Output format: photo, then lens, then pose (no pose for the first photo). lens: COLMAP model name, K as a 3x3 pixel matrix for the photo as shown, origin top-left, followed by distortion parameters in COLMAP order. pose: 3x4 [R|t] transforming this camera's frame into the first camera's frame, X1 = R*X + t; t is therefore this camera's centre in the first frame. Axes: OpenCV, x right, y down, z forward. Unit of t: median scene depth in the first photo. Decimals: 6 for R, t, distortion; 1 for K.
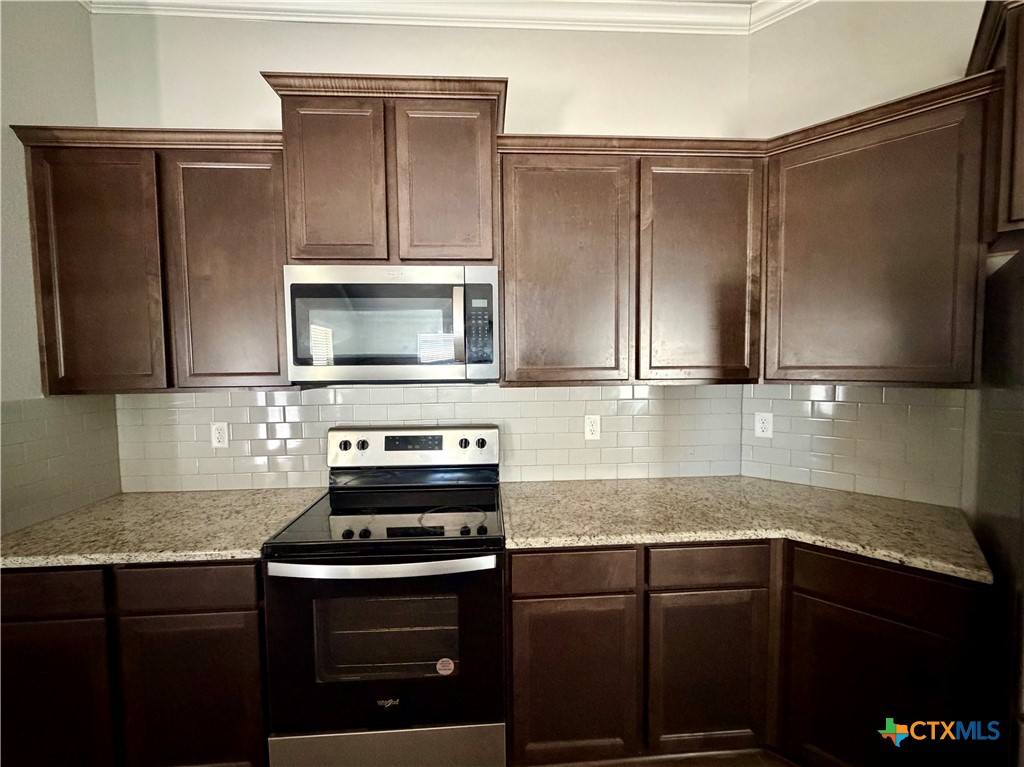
lens RADIAL K [[418.1, 0, 509.9], [0, 418.1, 386.2], [0, 0, 1]] dist [-0.000207, -0.000183]
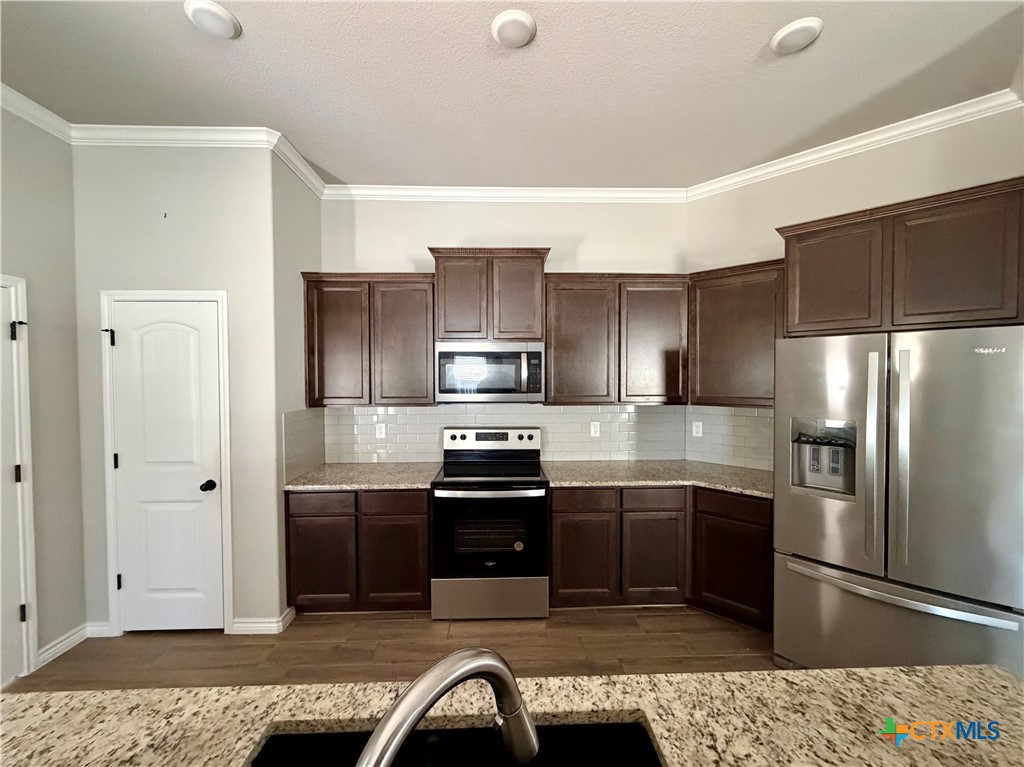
lens RADIAL K [[408.2, 0, 510.2], [0, 408.2, 384.3], [0, 0, 1]] dist [0.000247, -0.000549]
pose [[0.999566, 0.009563, -0.027866, -0.131190], [-0.010553, 0.999310, -0.035599, -0.027246], [0.027506, 0.035878, 0.998978, -0.859989]]
